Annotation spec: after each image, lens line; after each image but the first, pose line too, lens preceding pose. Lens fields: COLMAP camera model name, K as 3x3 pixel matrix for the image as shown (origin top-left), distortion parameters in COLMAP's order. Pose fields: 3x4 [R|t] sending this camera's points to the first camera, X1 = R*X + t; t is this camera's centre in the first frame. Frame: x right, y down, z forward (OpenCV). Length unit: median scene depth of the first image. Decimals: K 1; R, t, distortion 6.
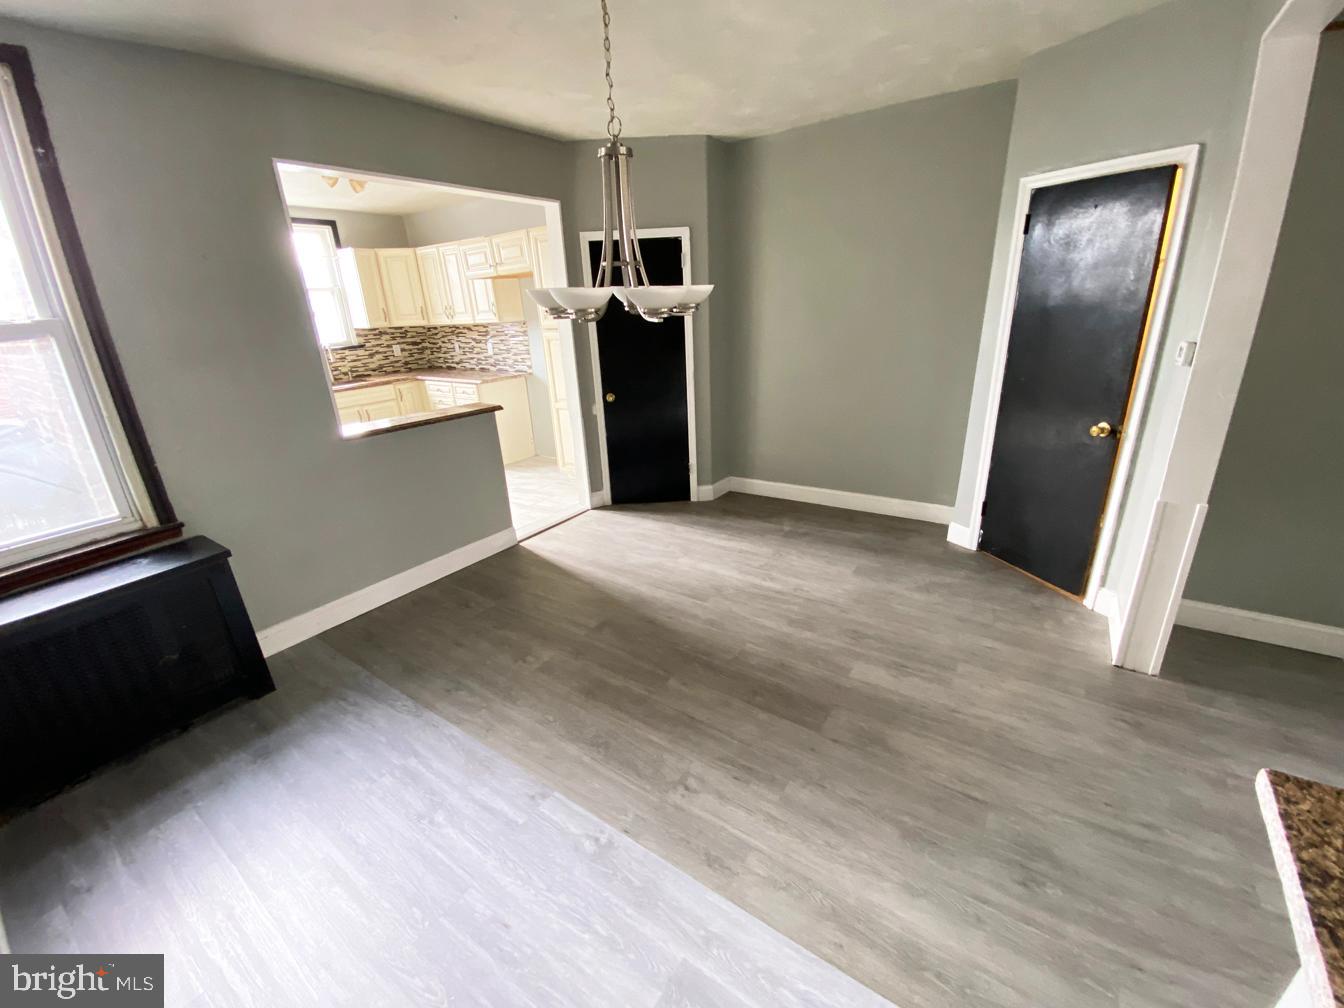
lens RADIAL K [[545.7, 0, 672.0], [0, 545.7, 504.0], [0, 0, 1]] dist [0.056955, -0.048841]
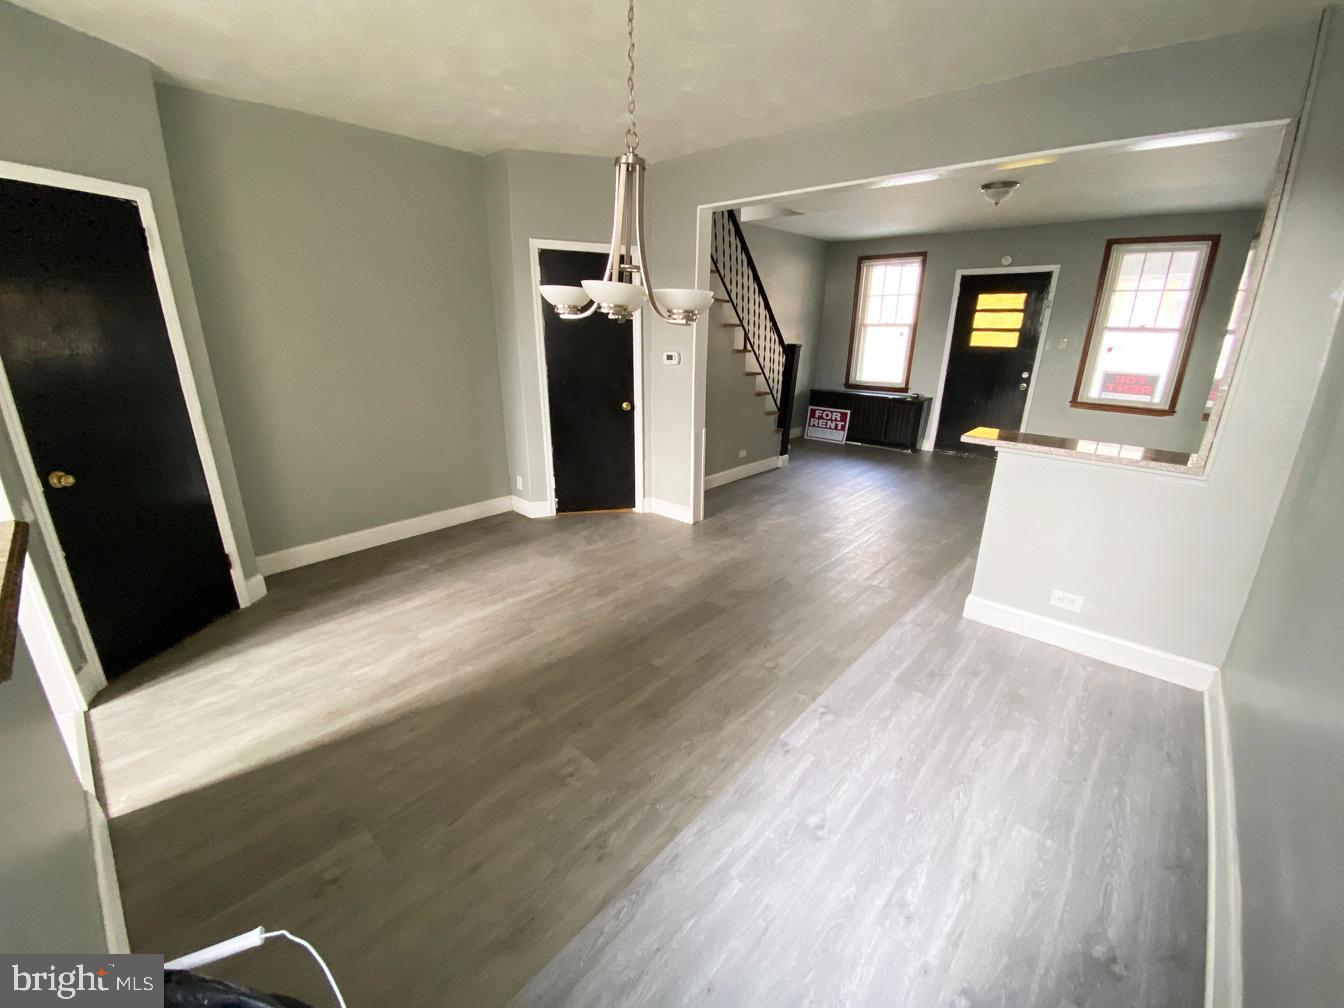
lens RADIAL K [[545.7, 0, 672.0], [0, 545.7, 504.0], [0, 0, 1]] dist [0.056955, -0.048841]
pose [[0.121356, -0.256261, 0.958959, -0.565017], [0.322546, 0.923852, 0.206062, -0.102450], [-0.938742, 0.284302, 0.194771, 0.407037]]
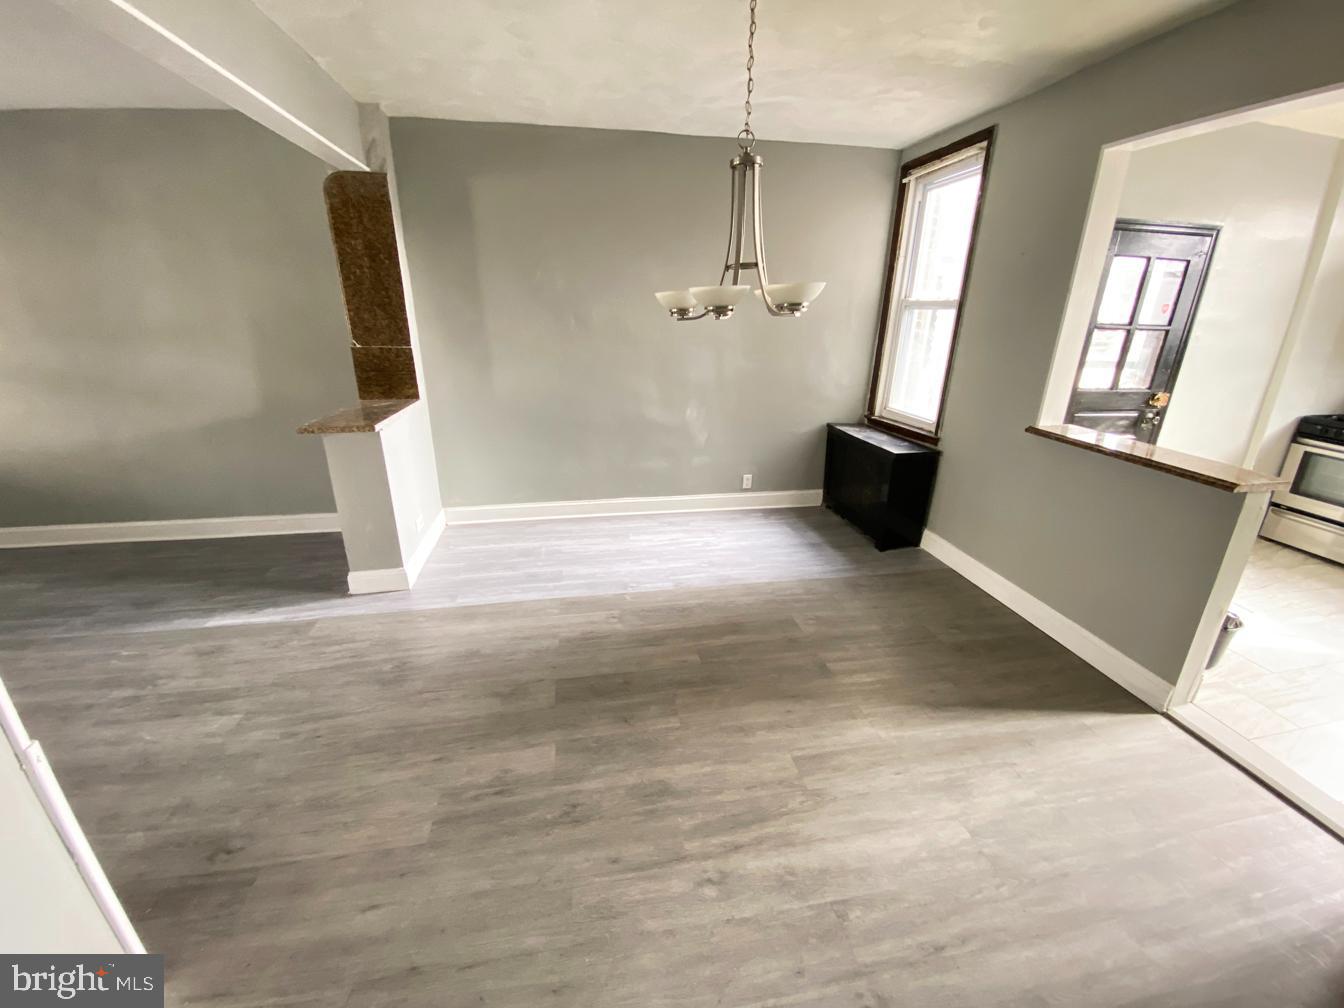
lens RADIAL K [[534.2, 0, 669.8], [0, 534.2, 501.9], [0, 0, 1]] dist [0.053137, -0.035055]
pose [[-0.710720, 0.278208, -0.646125, 0.379533], [-0.220726, 0.783902, 0.580325, -0.310803], [0.667950, 0.555066, -0.495727, 0.793321]]
